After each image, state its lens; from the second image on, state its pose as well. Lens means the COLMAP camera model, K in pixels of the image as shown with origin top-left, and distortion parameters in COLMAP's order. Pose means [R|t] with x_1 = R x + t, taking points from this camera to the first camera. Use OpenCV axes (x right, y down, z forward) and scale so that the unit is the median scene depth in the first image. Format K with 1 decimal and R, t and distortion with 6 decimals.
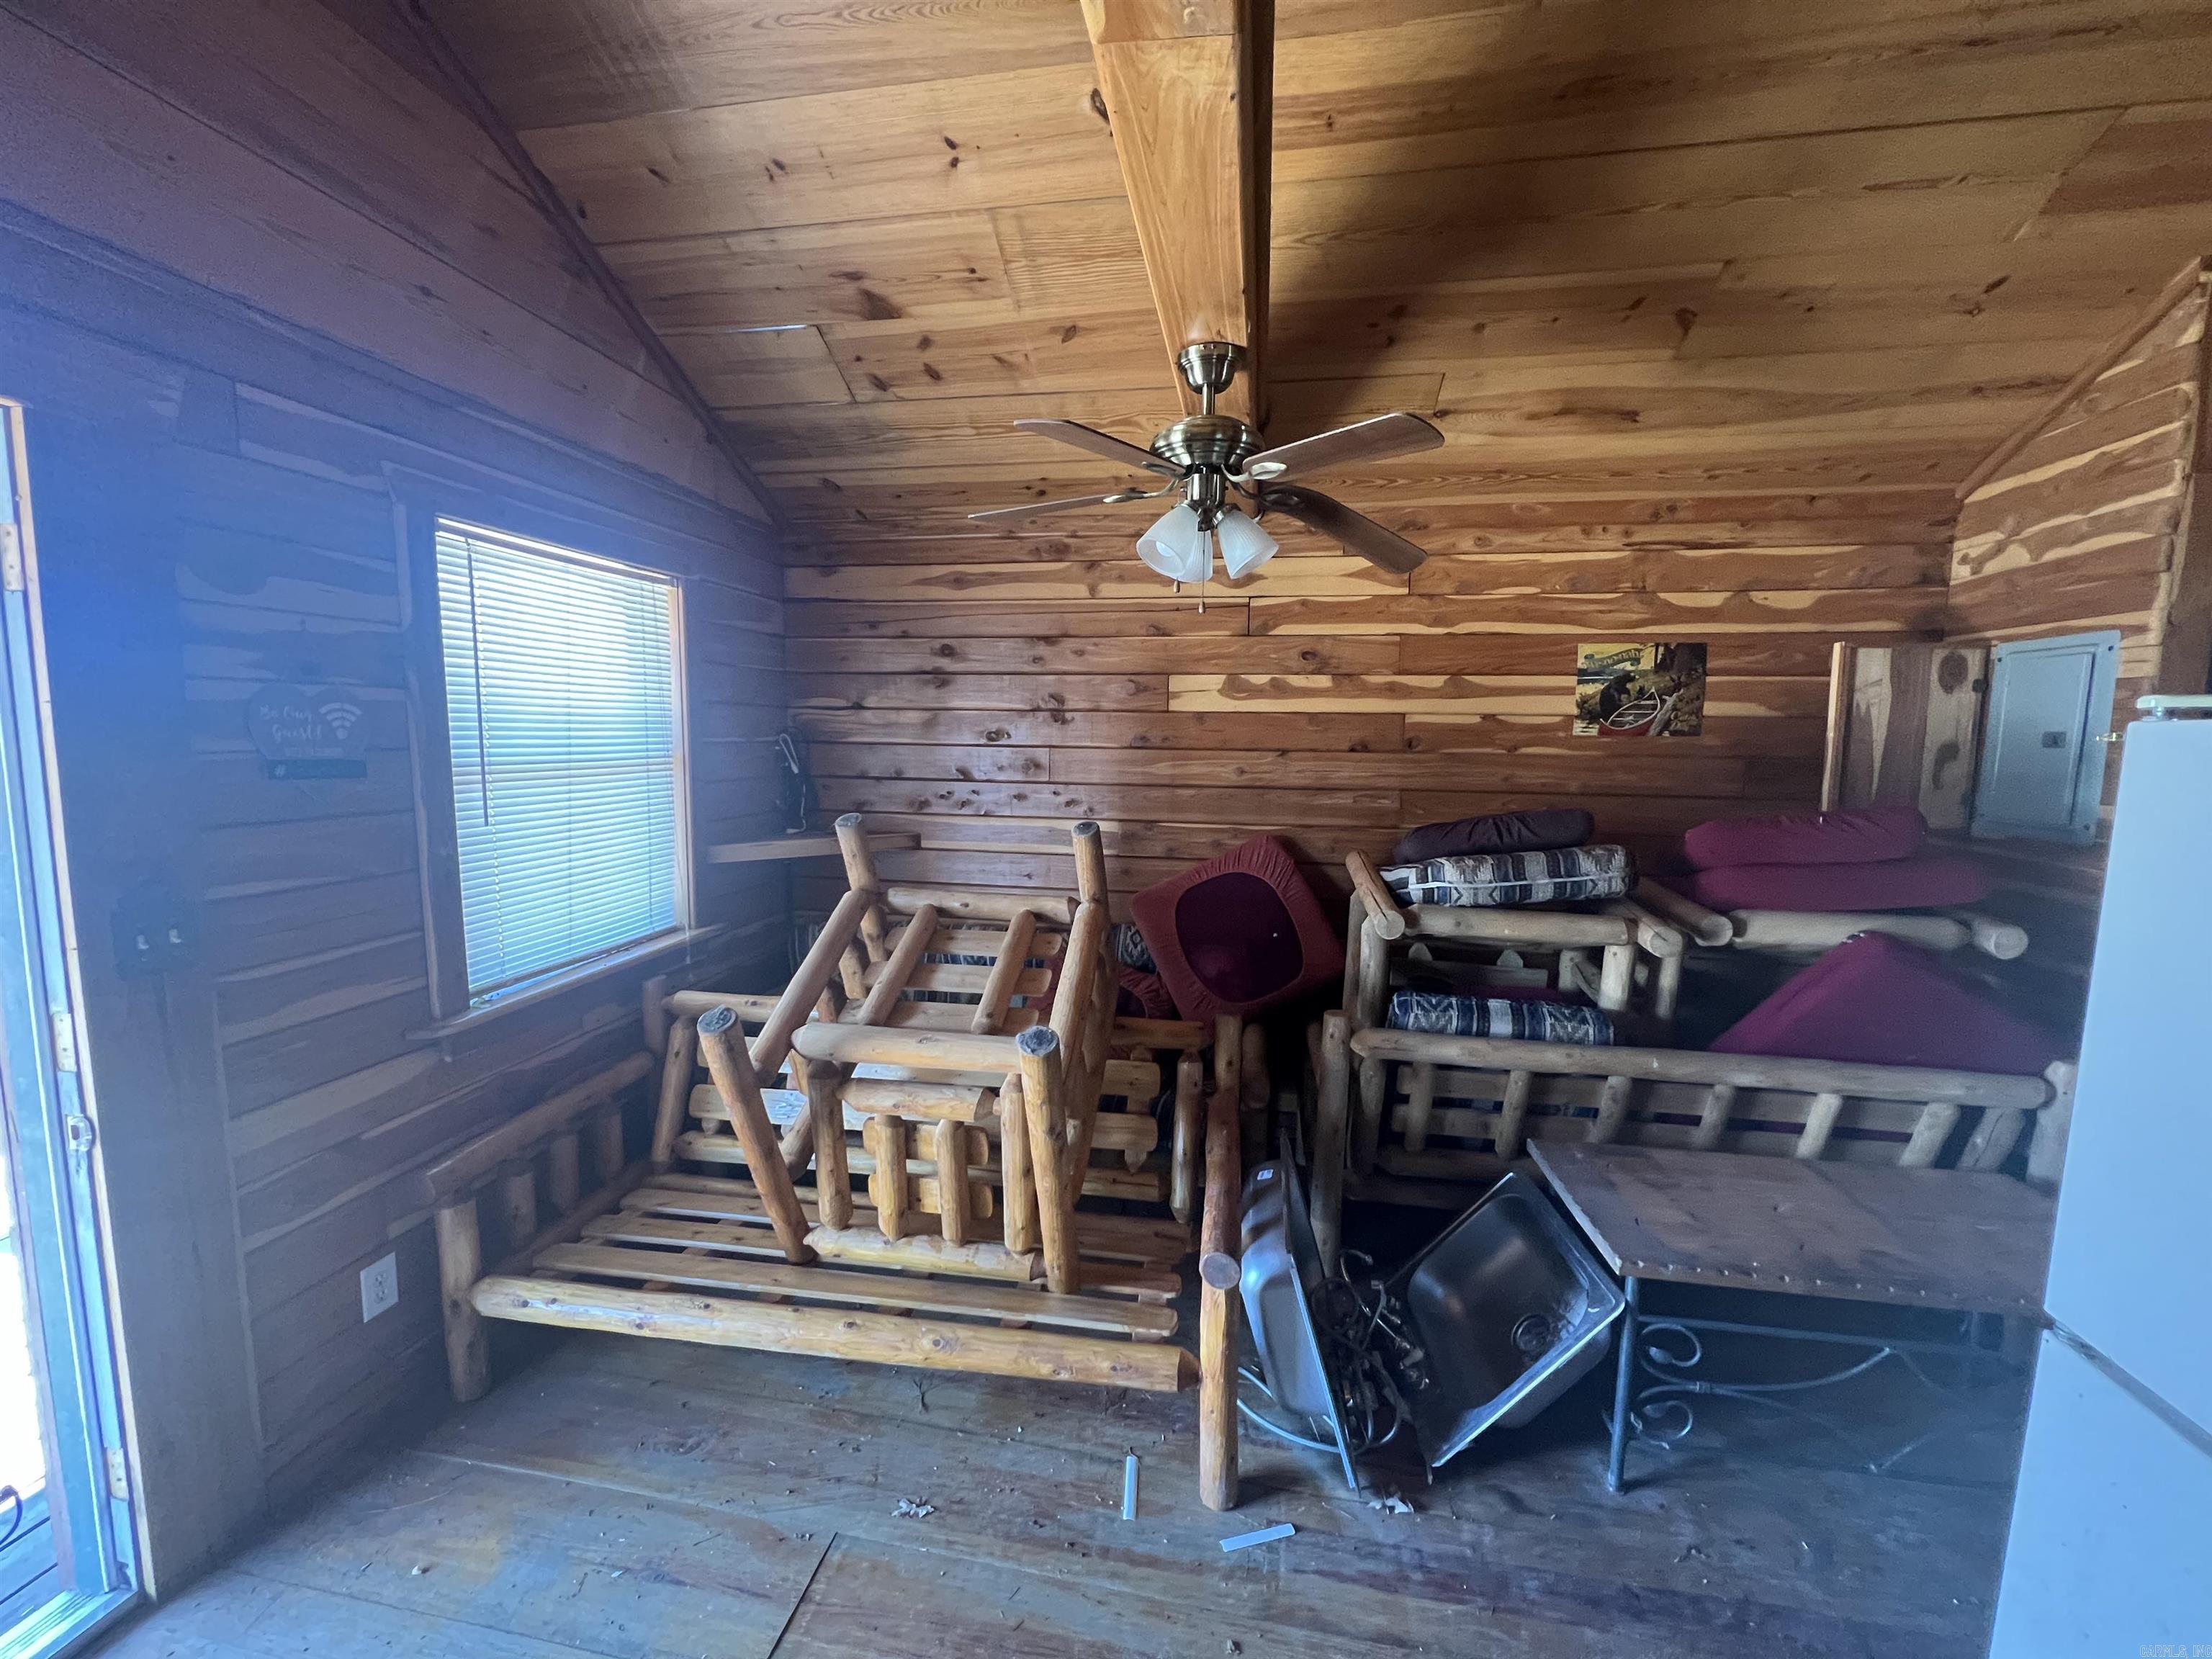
lens RADIAL K [[887.2, 0, 1102.9], [0, 887.2, 833.1], [0, 0, 1]] dist [-0.000654, -0.000111]
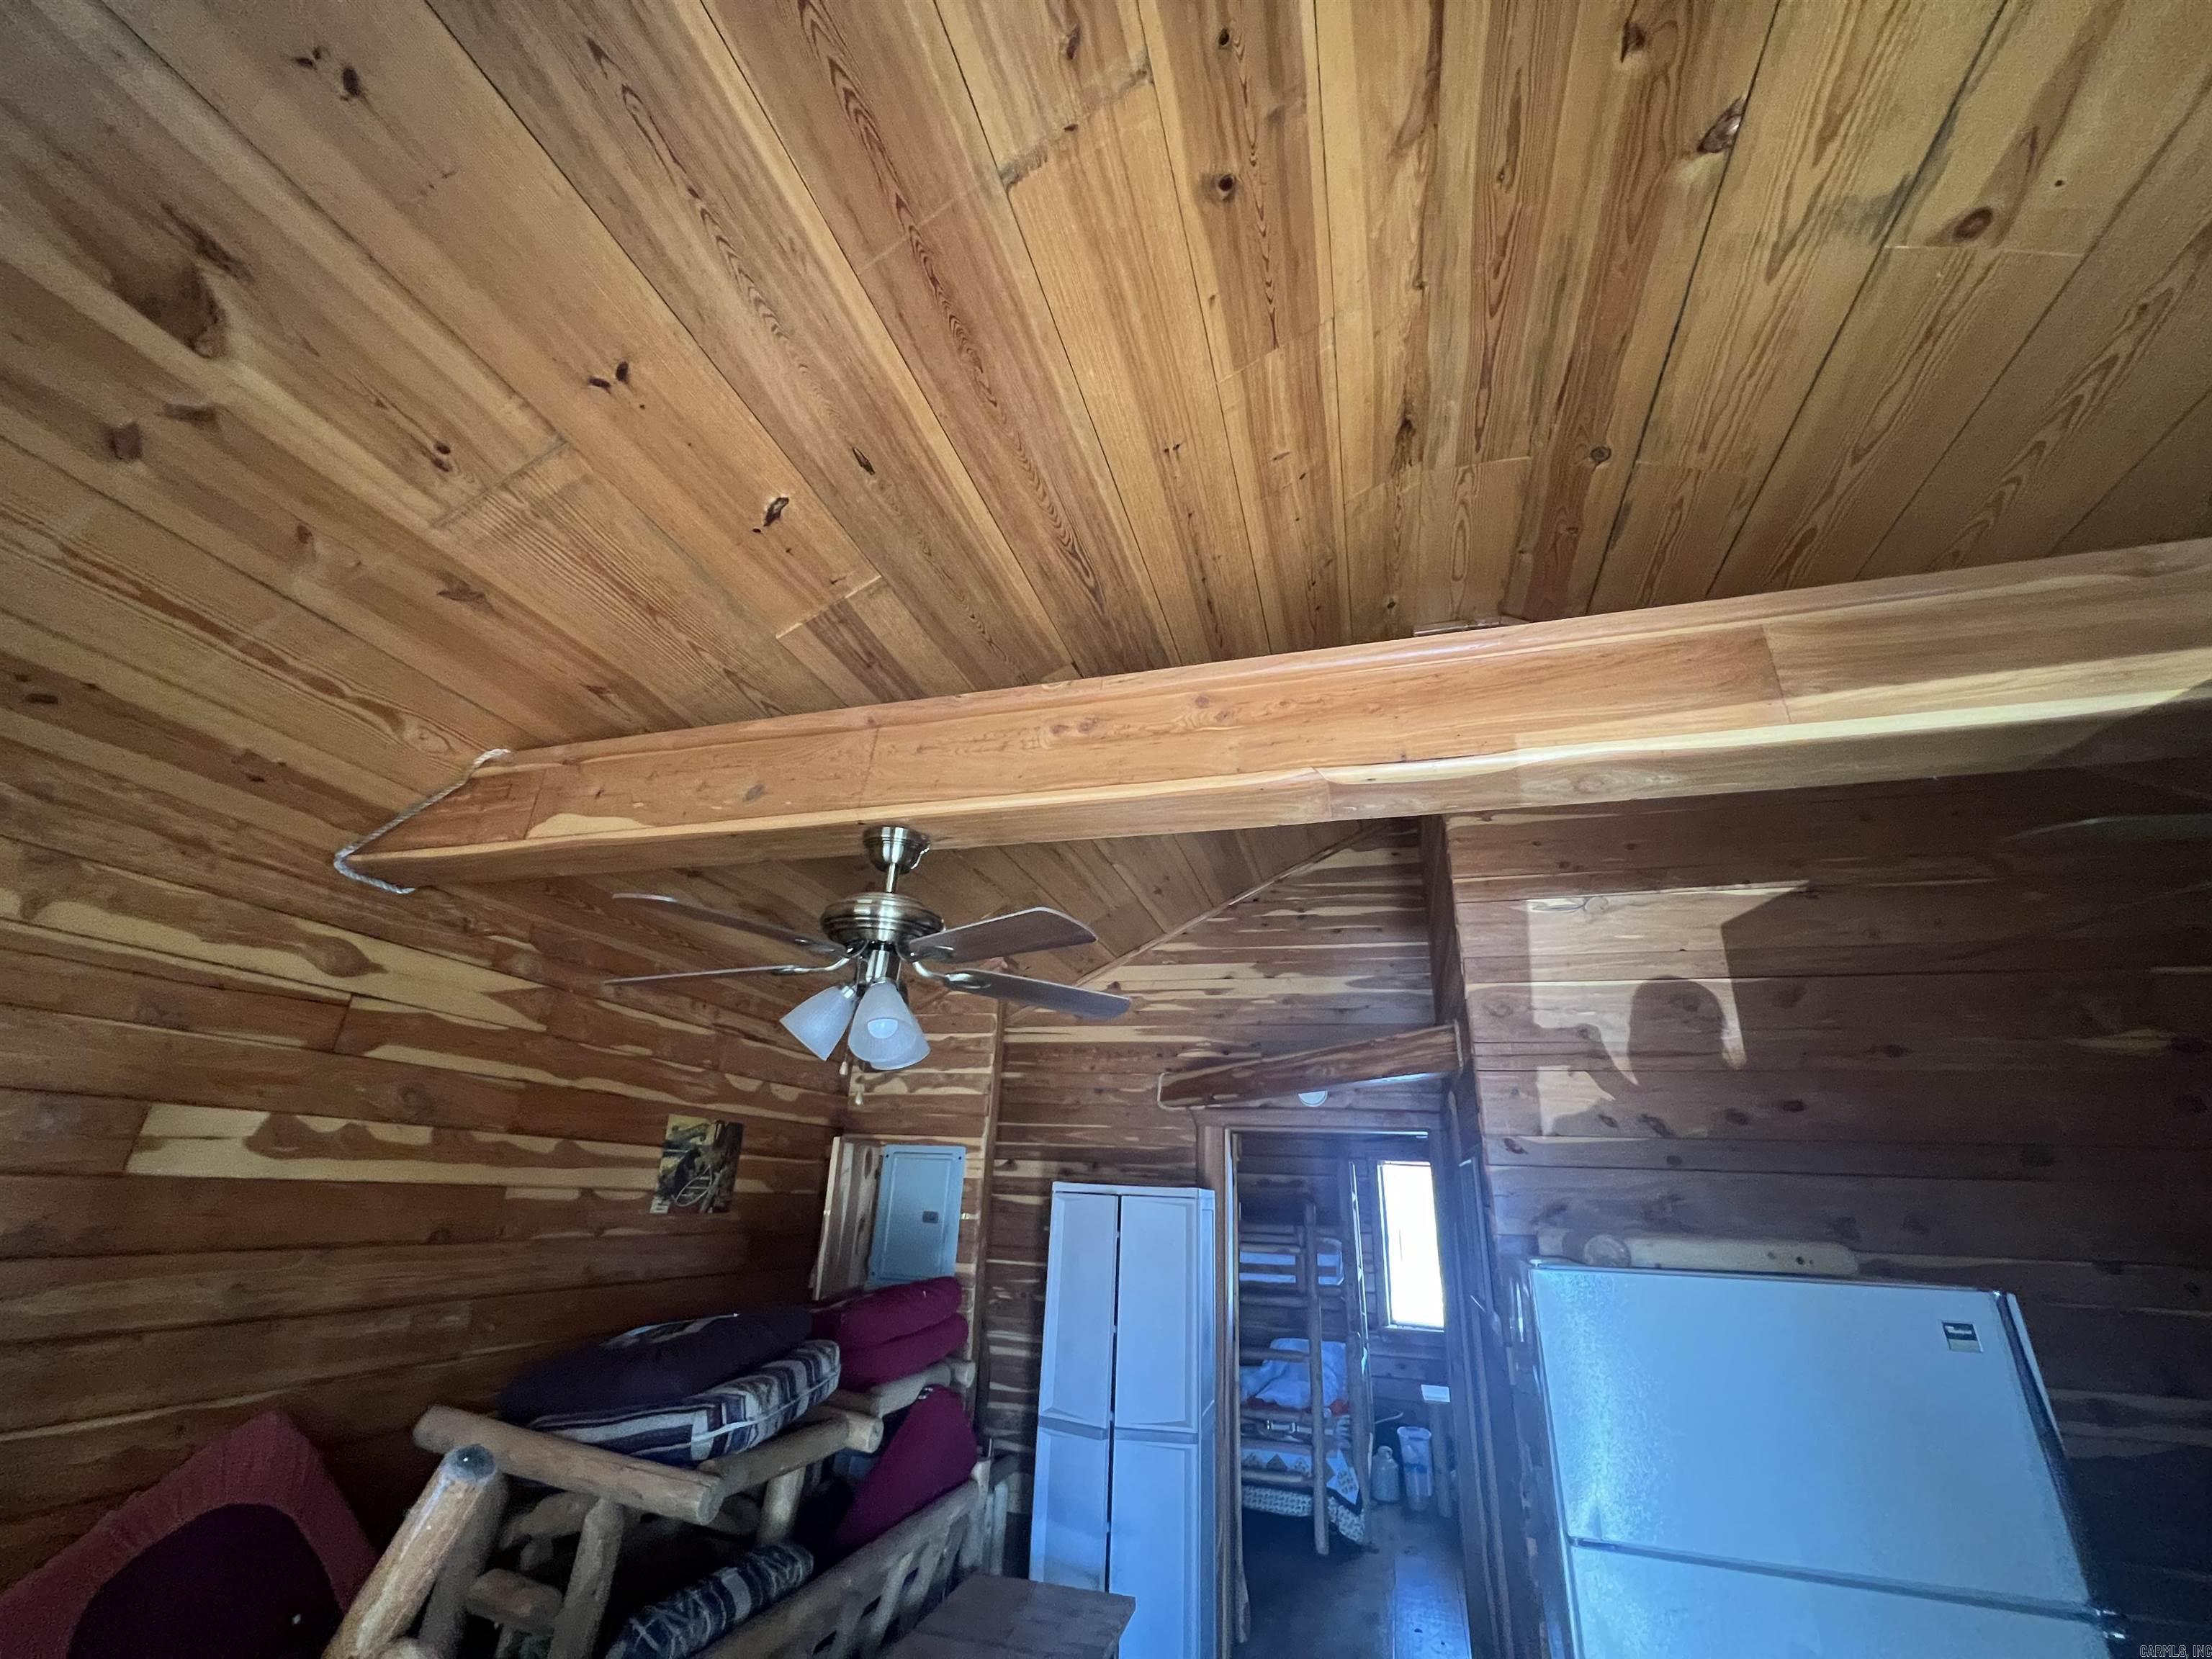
lens RADIAL K [[887.2, 0, 1101.5], [0, 887.2, 833.8], [0, 0, 1]] dist [-0.000654, -0.000111]
pose [[0.113645, 0.370493, 0.921857, -0.444634], [0.075630, 0.921950, -0.379854, -0.089327], [-0.990639, 0.112888, 0.076755, 0.411650]]
